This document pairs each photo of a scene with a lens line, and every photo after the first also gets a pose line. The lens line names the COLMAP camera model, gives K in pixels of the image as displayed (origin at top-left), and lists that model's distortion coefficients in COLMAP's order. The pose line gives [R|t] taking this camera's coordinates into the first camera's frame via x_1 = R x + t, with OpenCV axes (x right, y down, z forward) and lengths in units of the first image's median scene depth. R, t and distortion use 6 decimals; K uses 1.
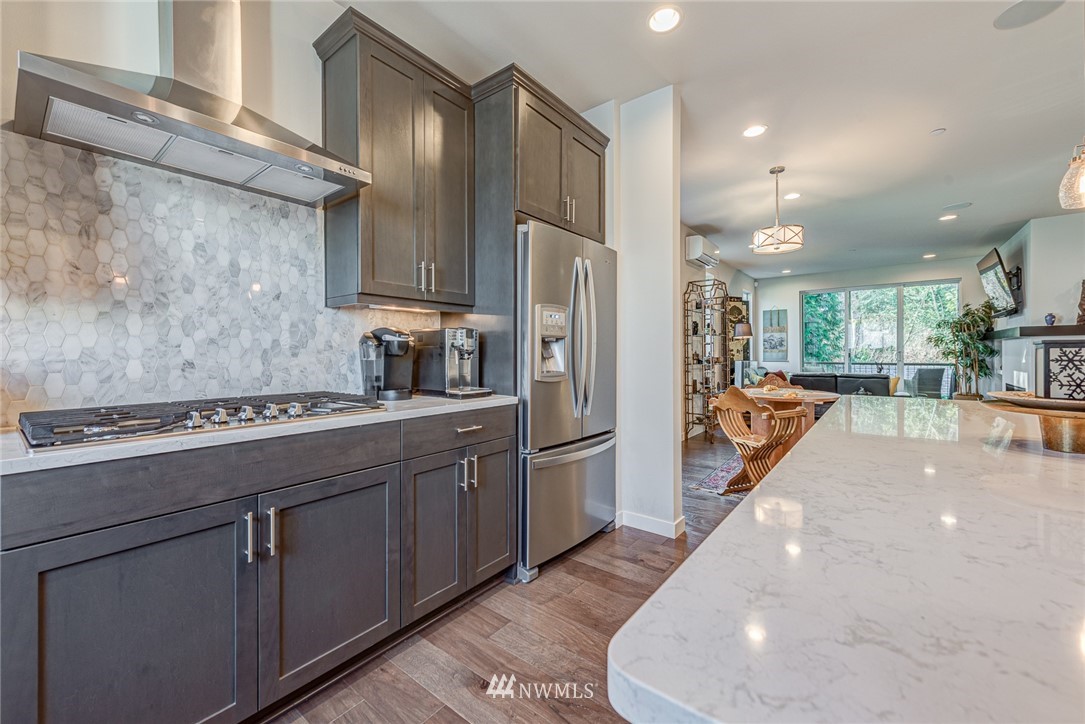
lens RADIAL K [[457.3, 0, 530.9], [0, 457.3, 358.2], [0, 0, 1]] dist [0.002621, 0.000203]
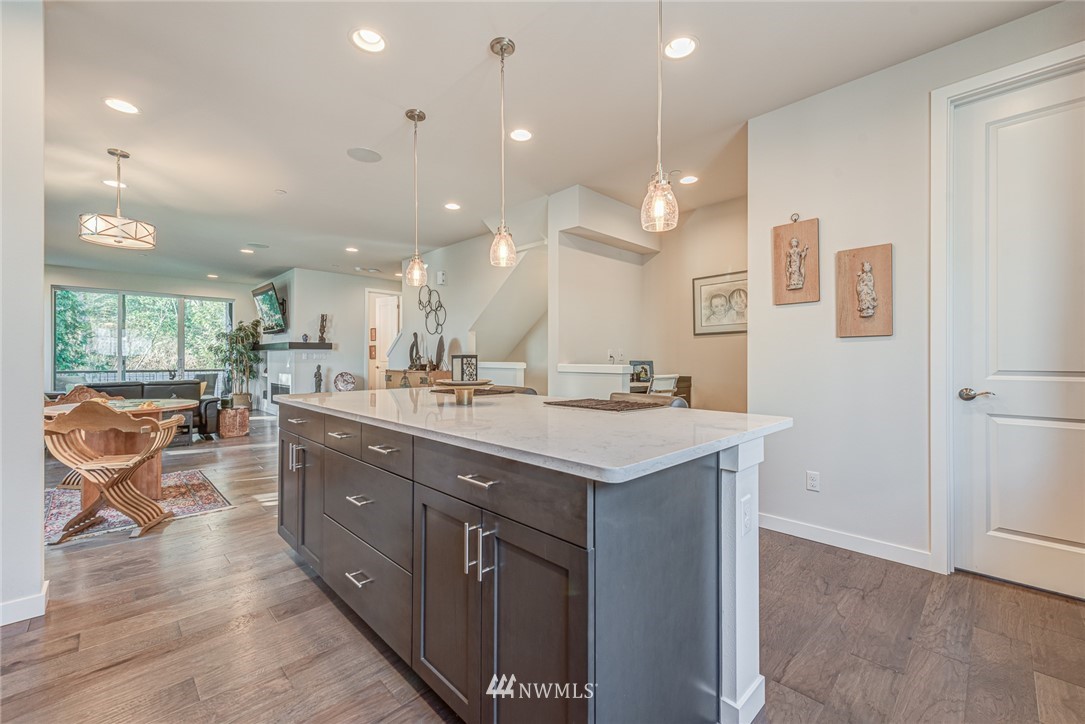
lens RADIAL K [[441.5, 0, 543.1], [0, 441.5, 357.7], [0, 0, 1]] dist [0.002925, -0.000270]
pose [[0.106032, 0.009275, 0.994319, -0.149360], [0.008516, 0.999911, -0.010236, 0.000000], [-0.994326, 0.009553, 0.105943, 0.064375]]
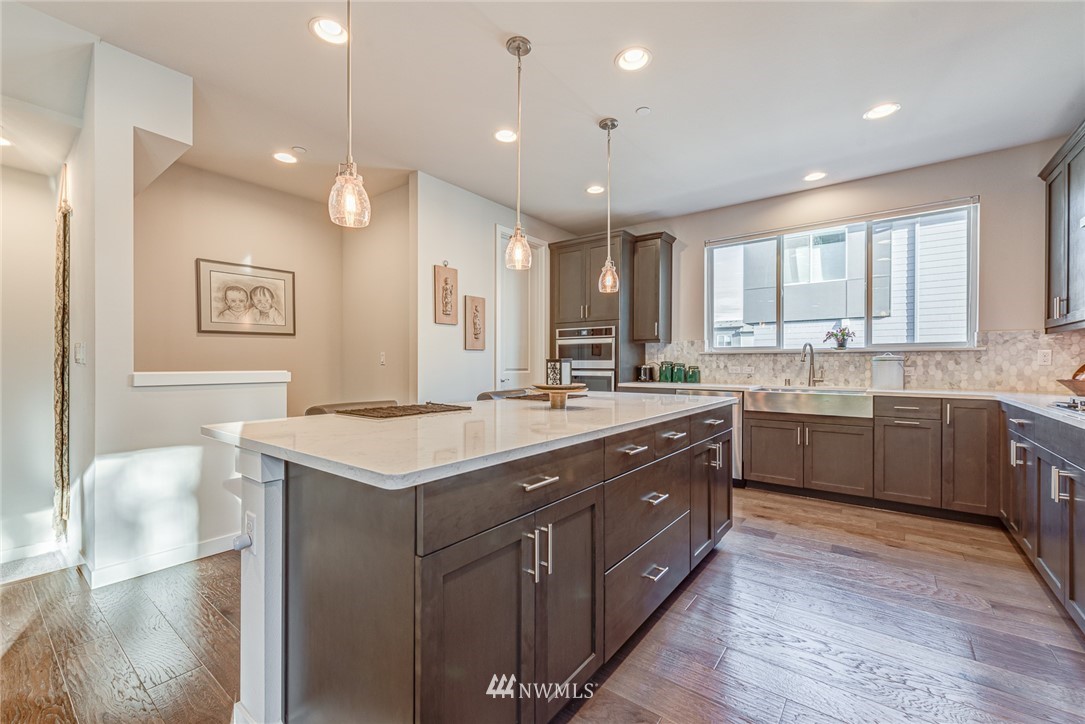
lens RADIAL K [[441.5, 0, 545.7], [0, 441.5, 364.4], [0, 0, 1]] dist [0.002925, -0.000270]
pose [[-0.999720, 0.004337, -0.023265, 0.193837], [0.004070, 0.999925, 0.011527, -0.006043], [0.023313, 0.011429, -0.999663, 0.497066]]
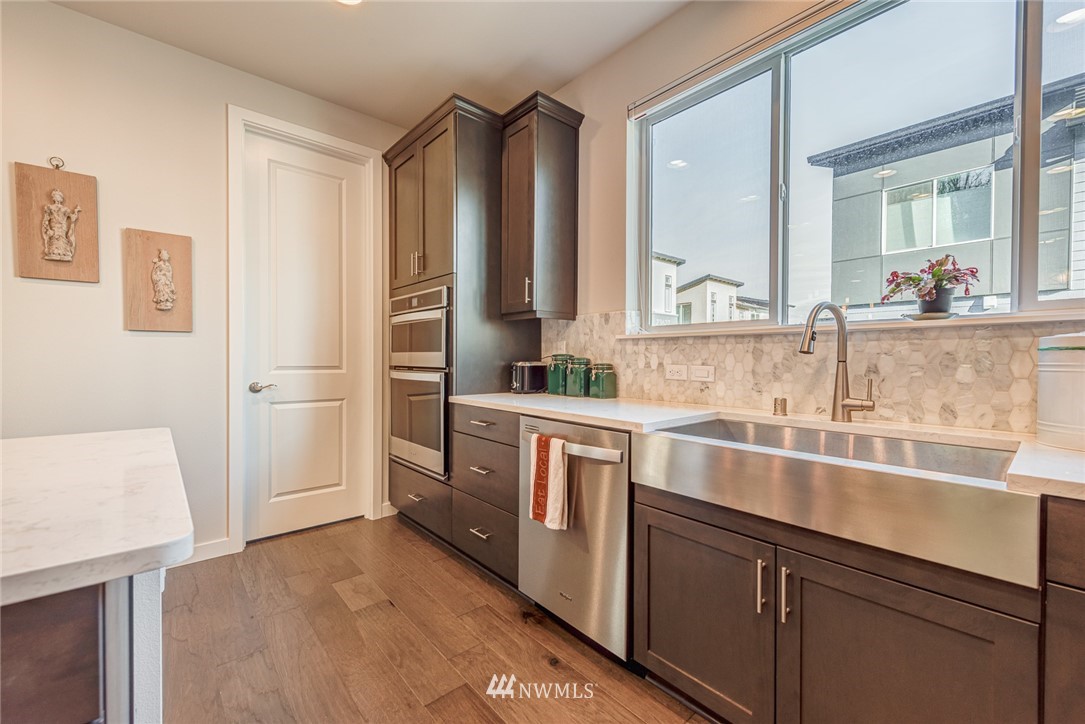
lens RADIAL K [[441.5, 0, 549.8], [0, 441.5, 363.3], [0, 0, 1]] dist [0.002925, -0.000270]
pose [[-0.985337, -0.001721, 0.170609, -0.096027], [0.001446, 0.999829, 0.018435, -0.000820], [-0.170612, 0.018411, -0.985166, 0.121906]]
